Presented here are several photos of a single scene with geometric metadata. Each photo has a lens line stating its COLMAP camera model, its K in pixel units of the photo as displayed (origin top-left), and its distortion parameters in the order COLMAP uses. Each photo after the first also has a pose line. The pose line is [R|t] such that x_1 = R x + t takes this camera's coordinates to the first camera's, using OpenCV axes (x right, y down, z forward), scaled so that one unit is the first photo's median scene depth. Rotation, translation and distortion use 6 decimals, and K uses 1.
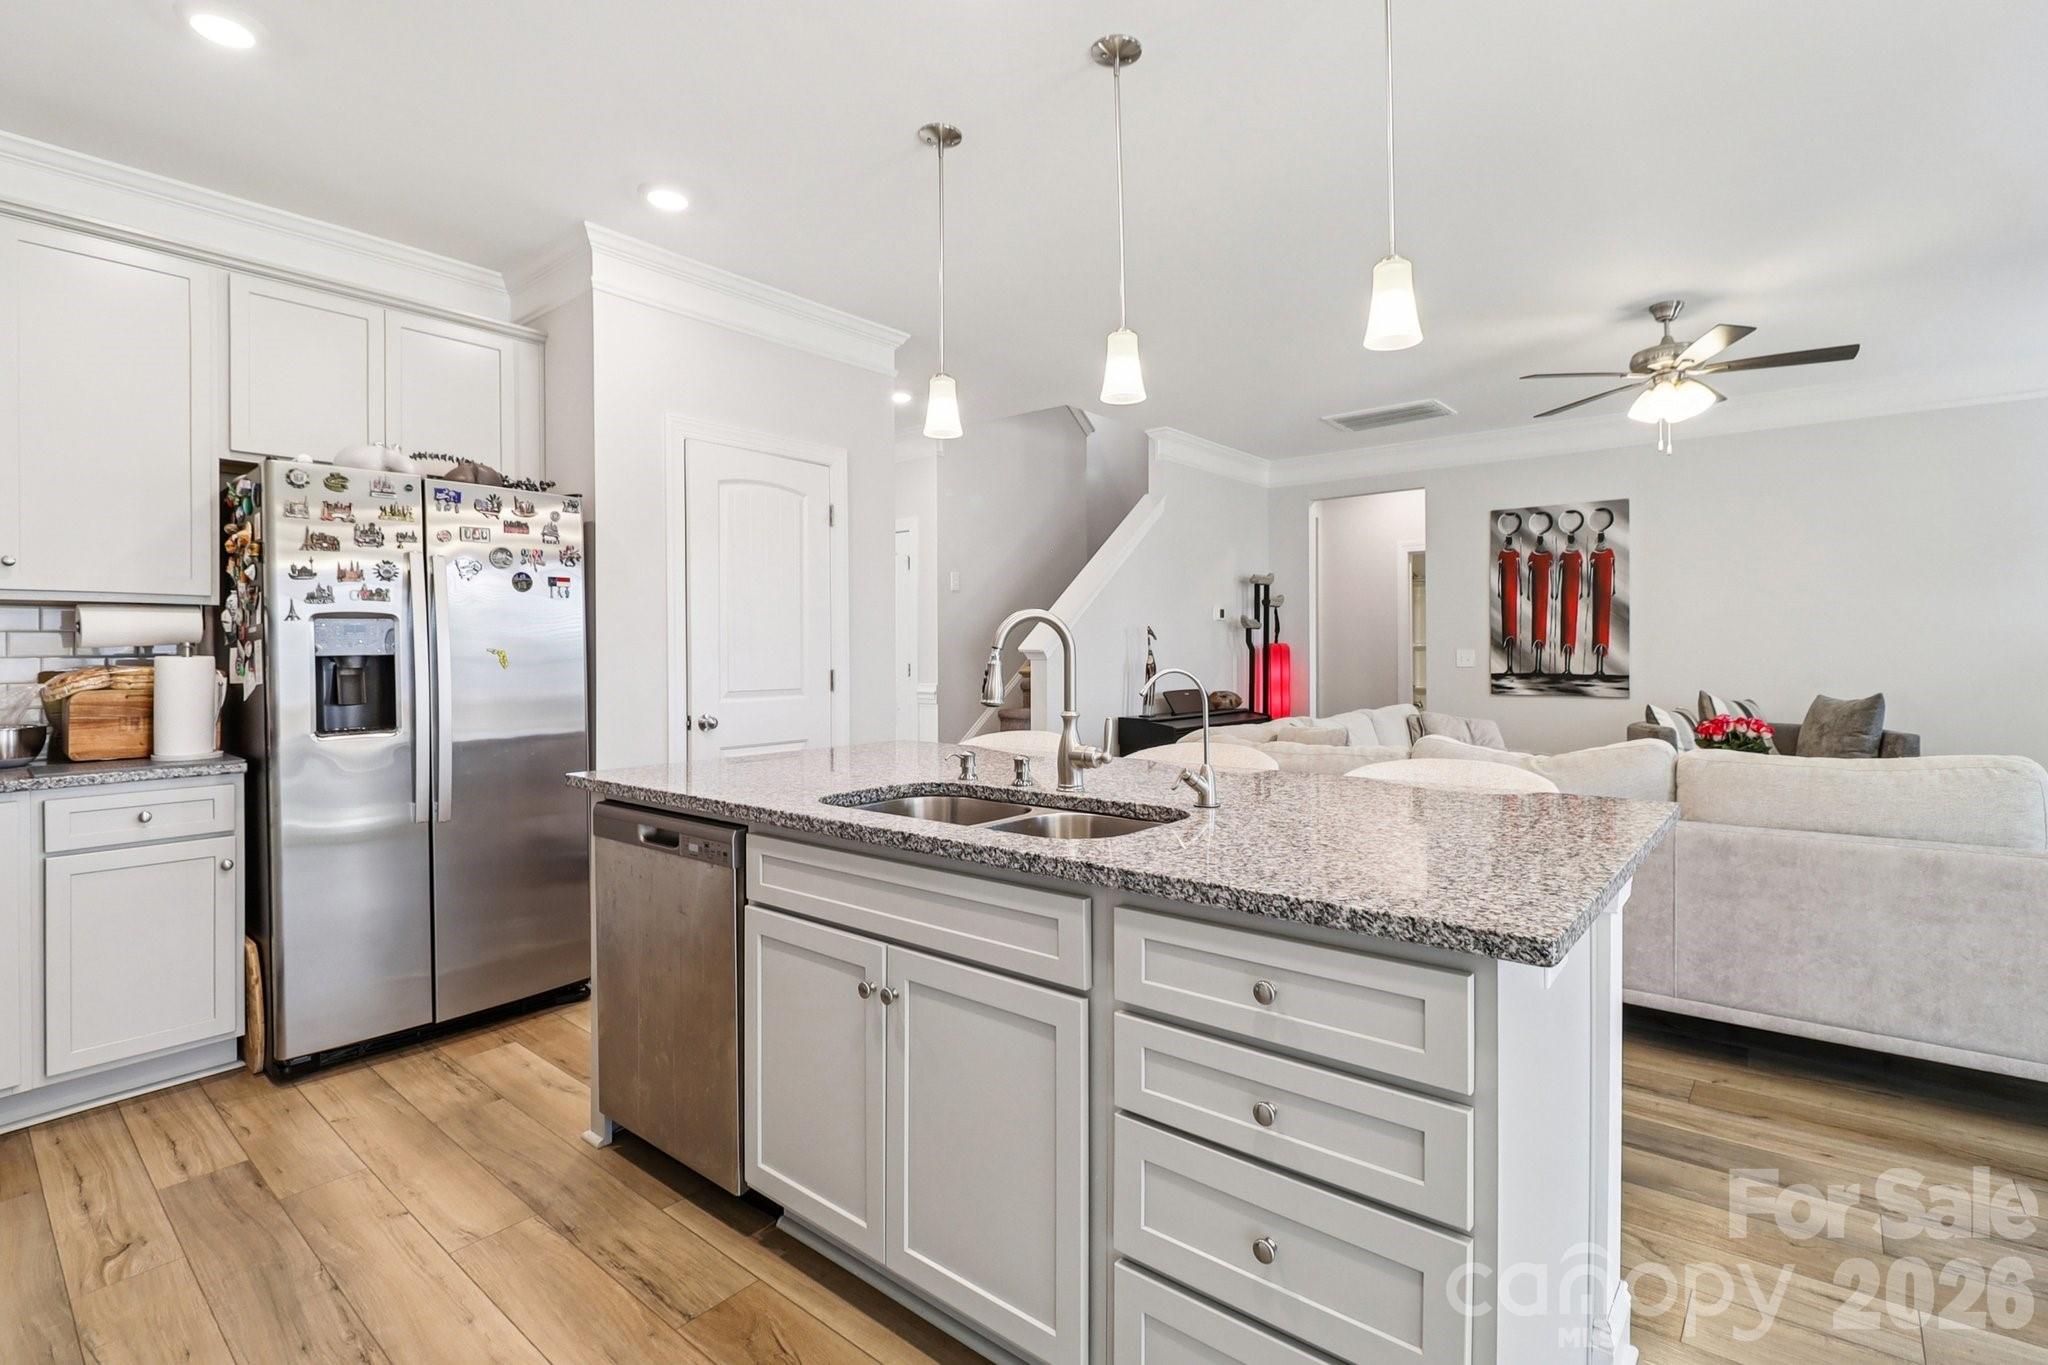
lens RADIAL K [[939.7, 0, 1019.2], [0, 939.7, 653.6], [0, 0, 1]] dist [-0.002710, -0.010298]
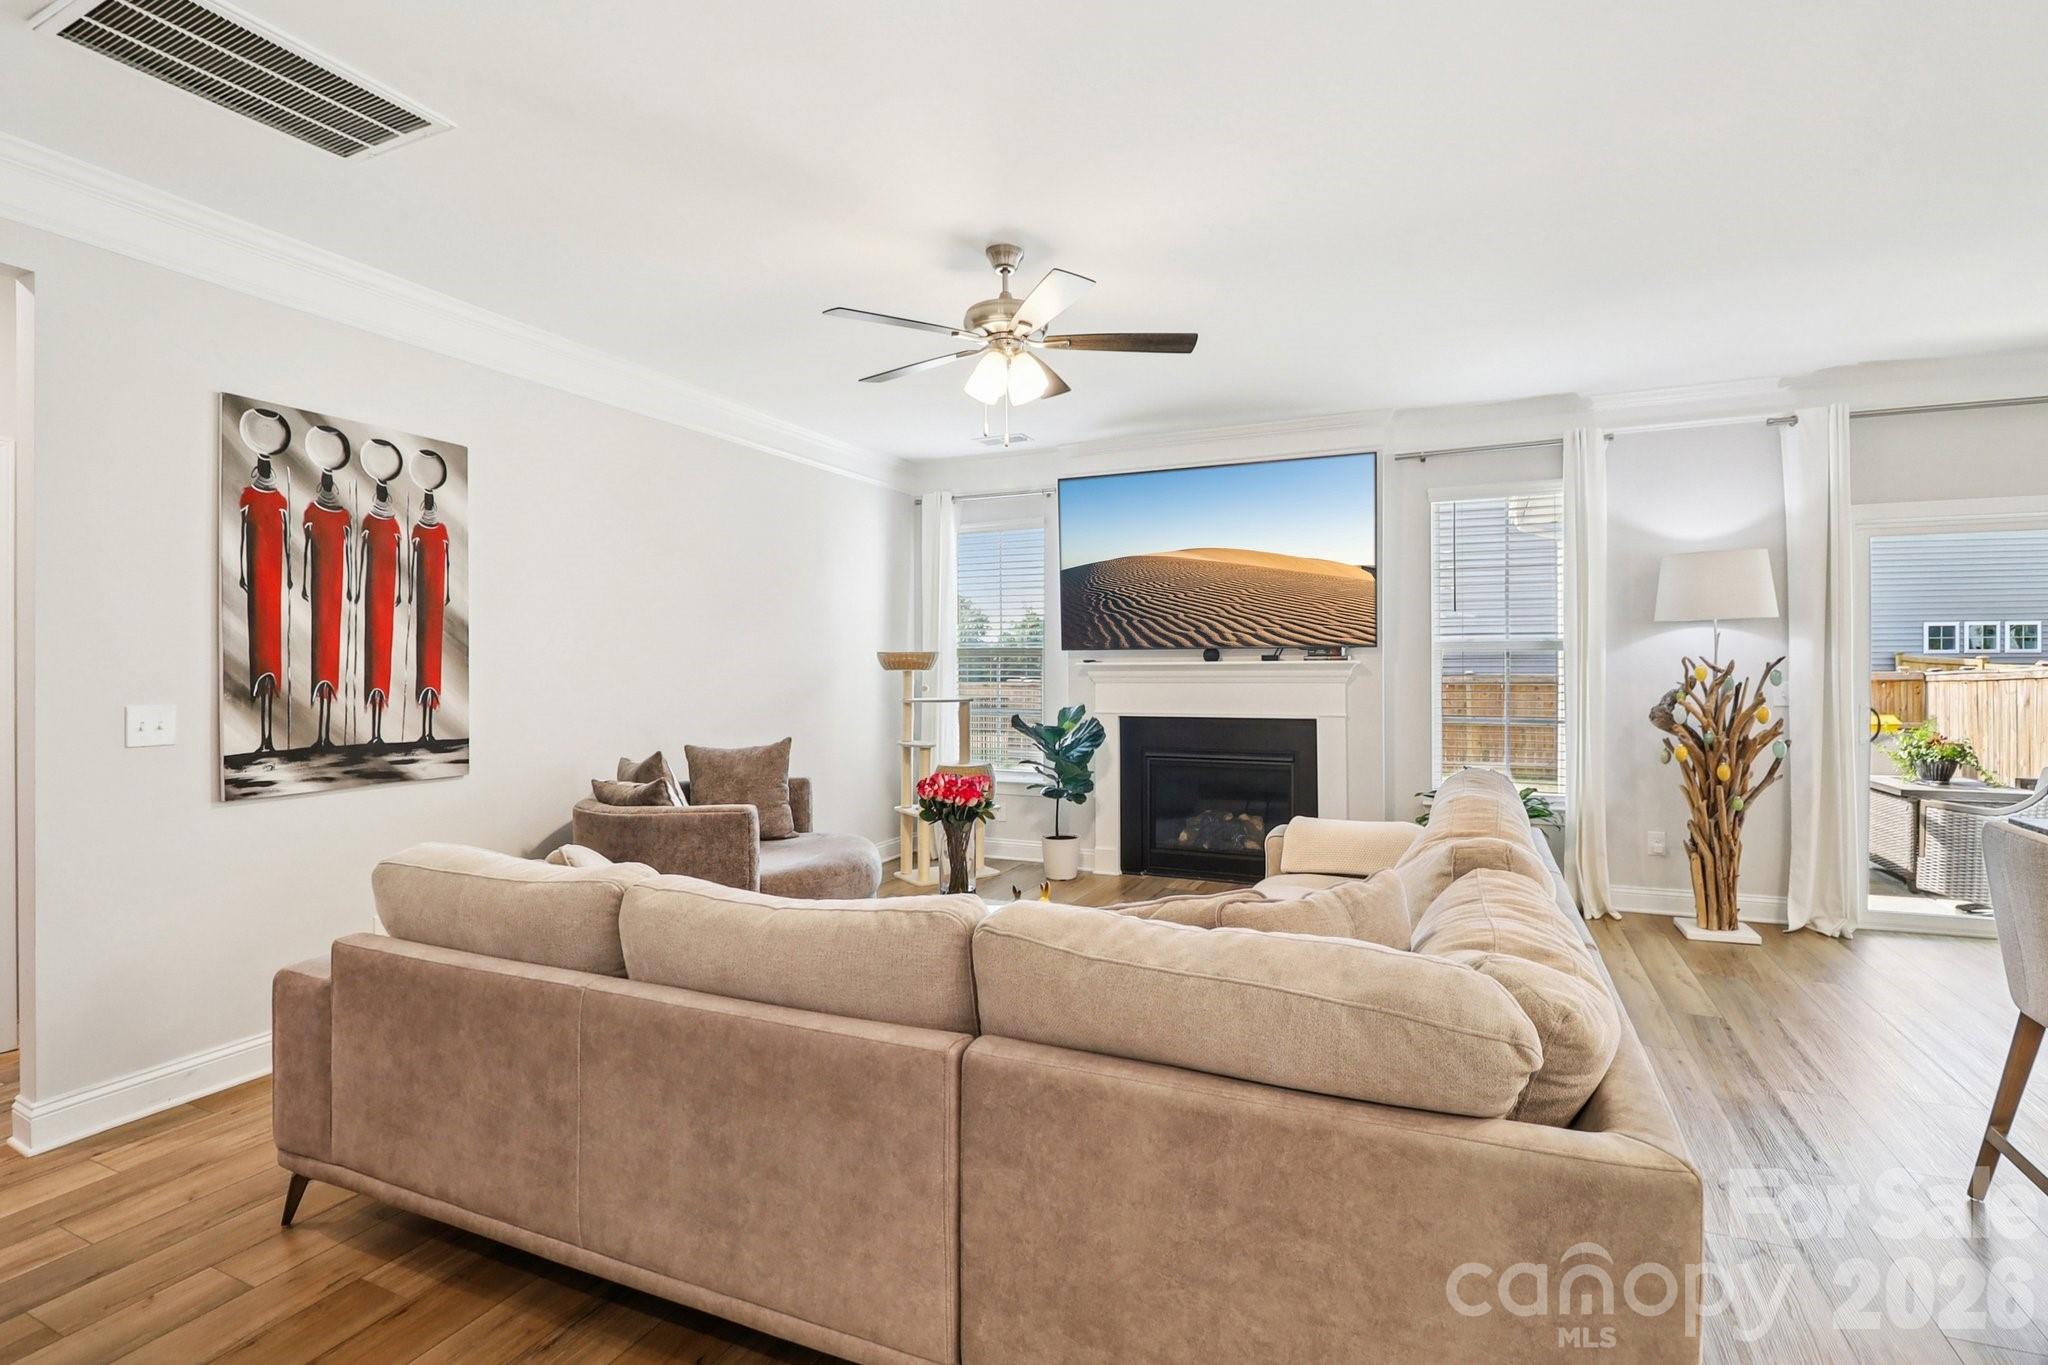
lens RADIAL K [[939.7, 0, 1043.7], [0, 939.7, 655.4], [0, 0, 1]] dist [-0.002710, -0.010298]
pose [[-0.297529, 0.017407, 0.954554, -0.042623], [0.006643, 0.999847, -0.016162, -0.020236], [-0.954690, 0.001533, -0.297599, 0.926268]]
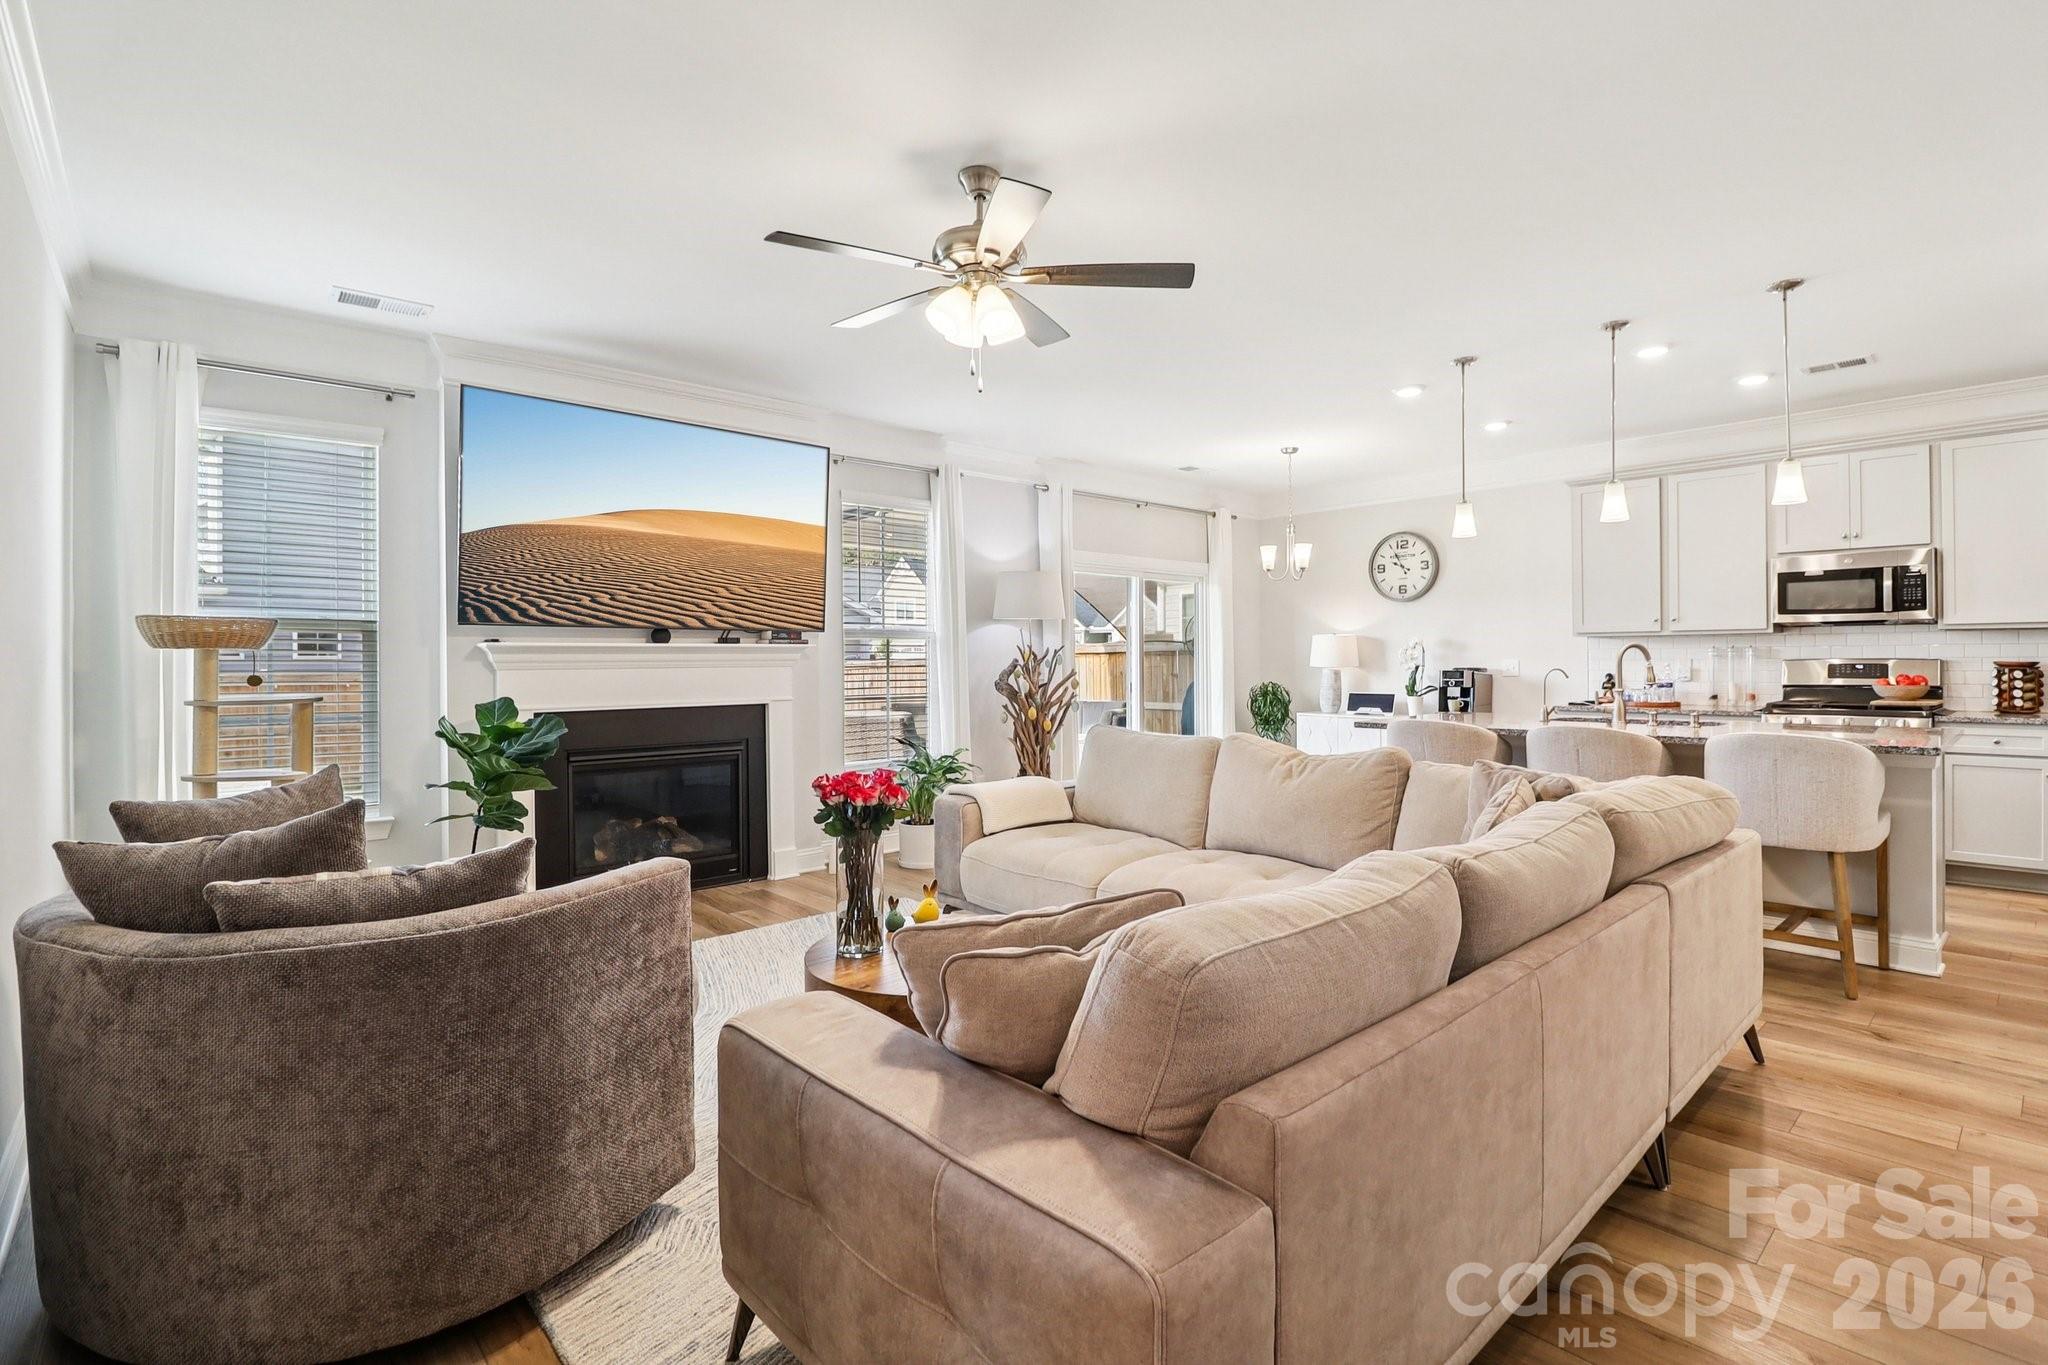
lens RADIAL K [[939.7, 0, 969.2], [0, 939.7, 653.7], [0, 0, 1]] dist [-0.002710, -0.010298]
pose [[-0.985606, 0.013472, 0.168523, 0.459870], [0.012442, 0.999897, -0.007167, -0.008981], [-0.168603, -0.004967, -0.985672, 1.304823]]
